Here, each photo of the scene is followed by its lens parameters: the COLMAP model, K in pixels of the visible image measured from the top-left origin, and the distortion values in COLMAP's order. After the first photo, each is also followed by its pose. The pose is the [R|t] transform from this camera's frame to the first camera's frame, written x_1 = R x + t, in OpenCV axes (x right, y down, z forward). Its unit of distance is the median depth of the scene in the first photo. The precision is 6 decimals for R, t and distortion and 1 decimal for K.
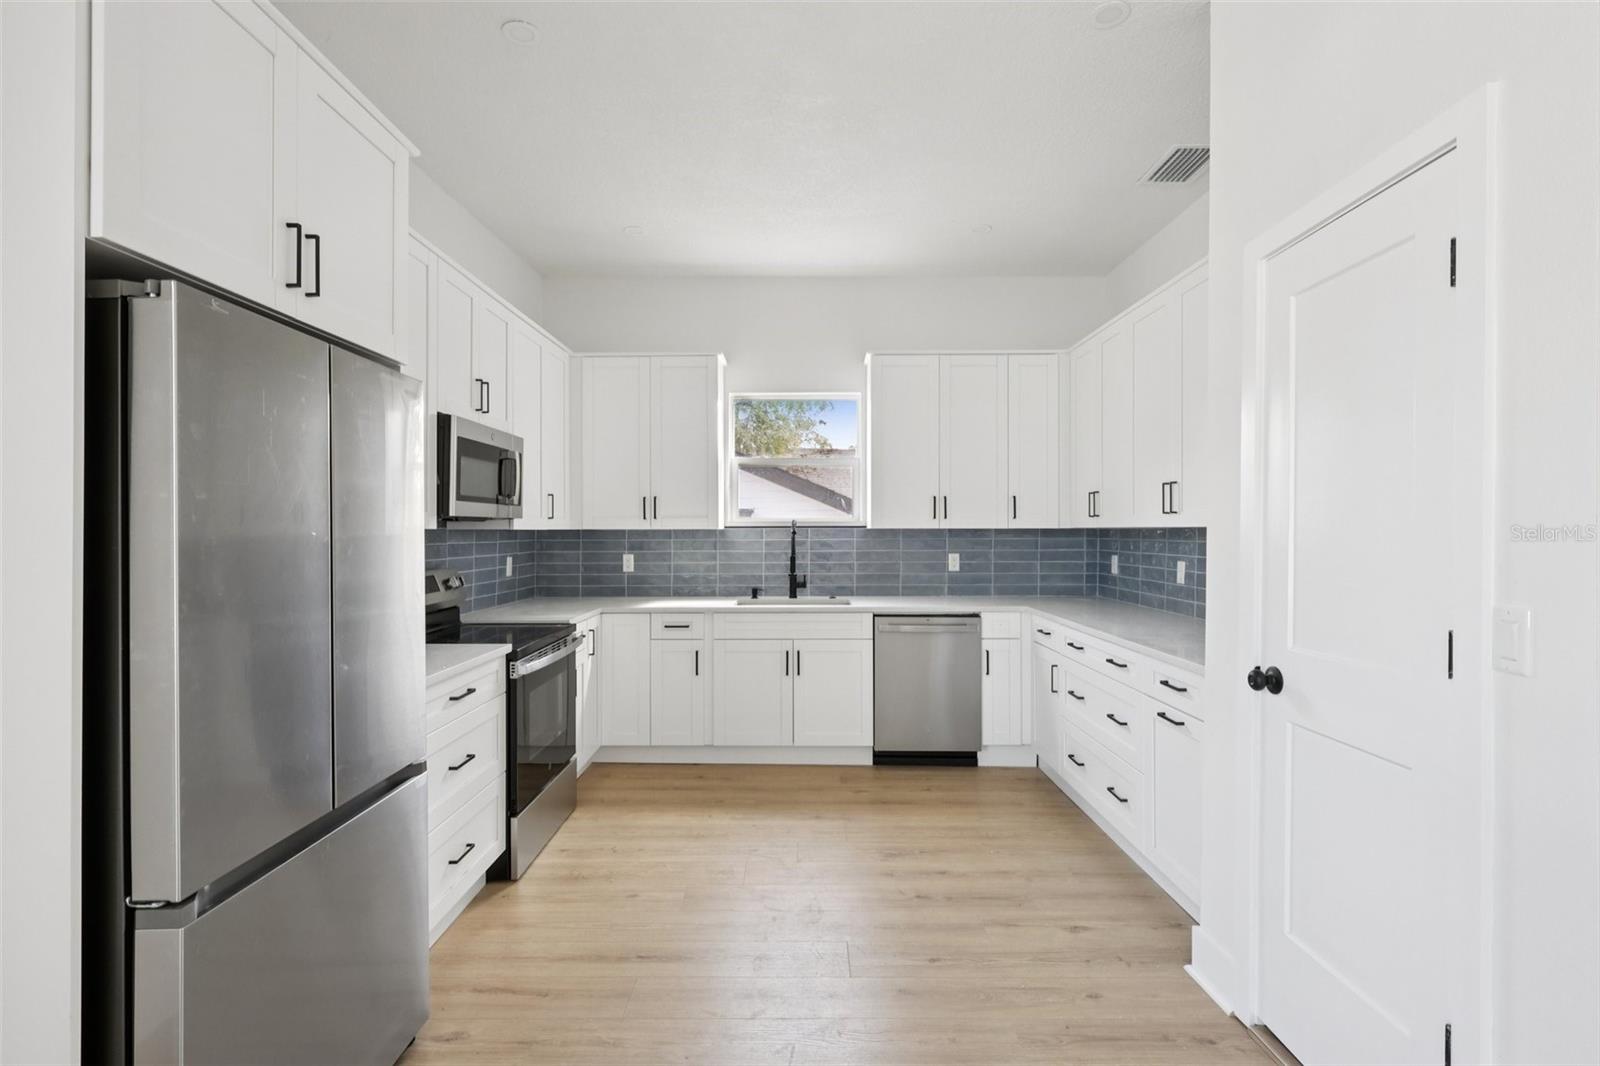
lens RADIAL K [[748.7, 0, 801.6], [0, 748.7, 531.8], [0, 0, 1]] dist [0.001283, -0.001328]
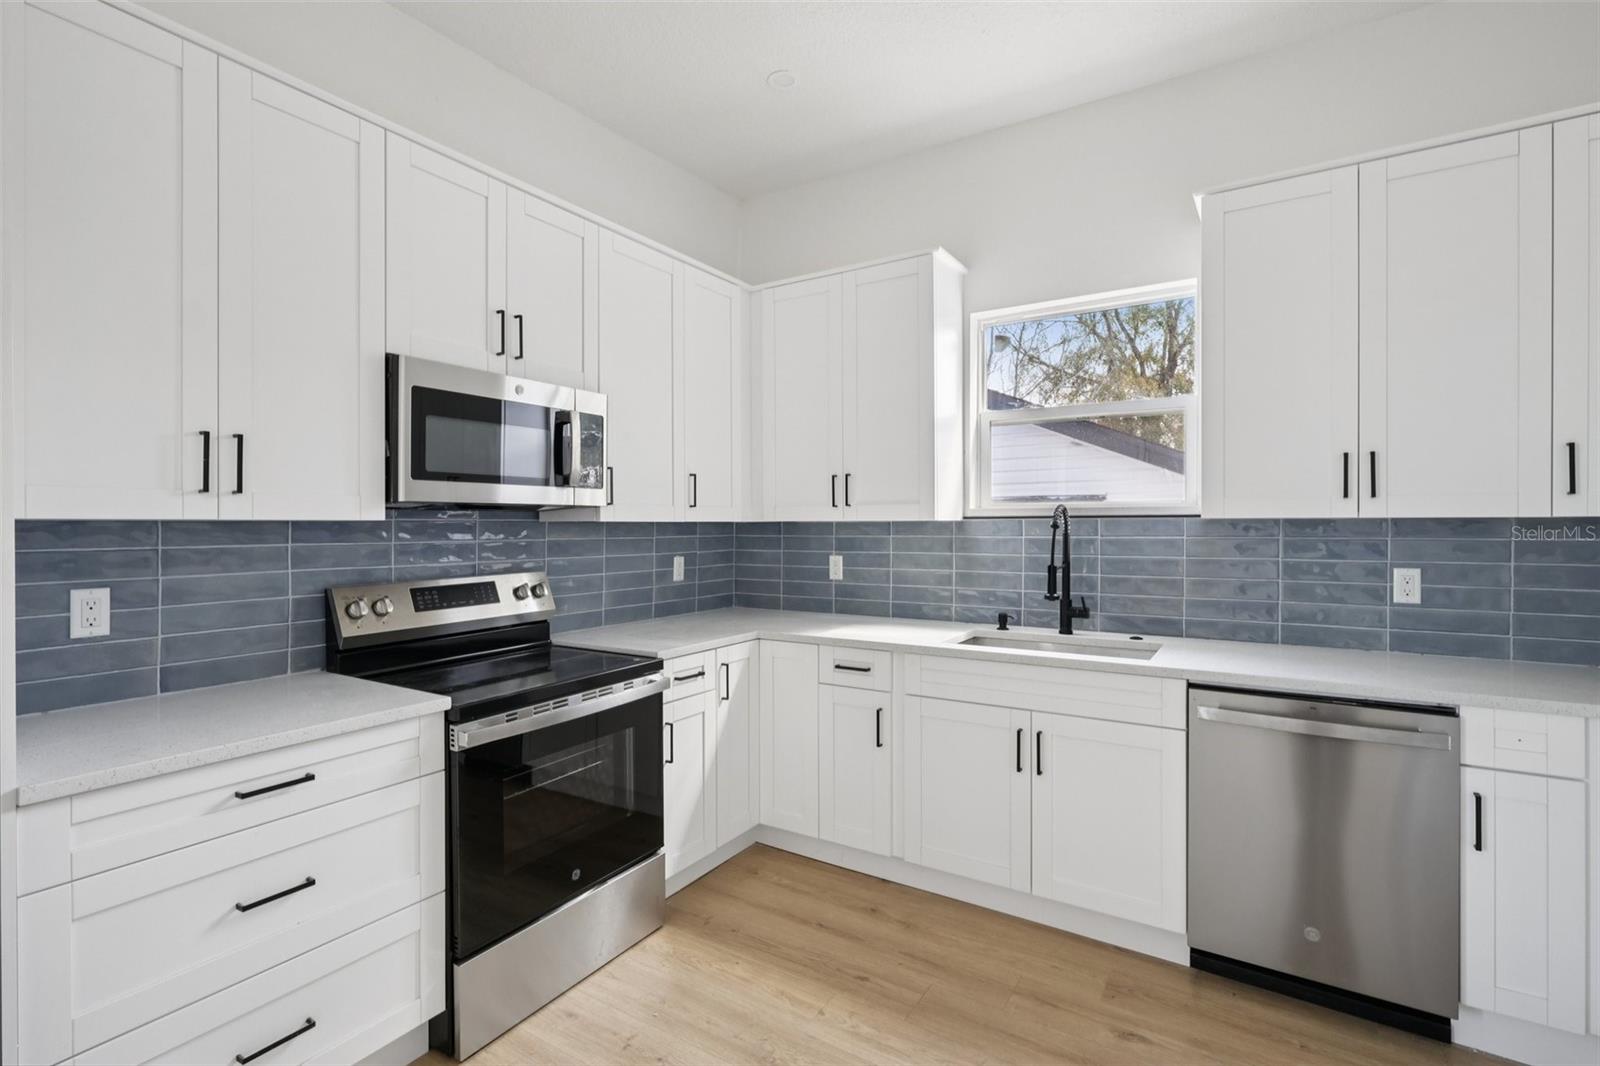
lens RADIAL K [[748.7, 0, 795.6], [0, 748.7, 529.2], [0, 0, 1]] dist [0.001283, -0.001328]
pose [[0.845947, 0.002378, -0.533261, 0.132237], [0.000034, 0.999990, 0.004512, 0.000957], [0.533266, -0.003835, 0.845939, 0.384681]]
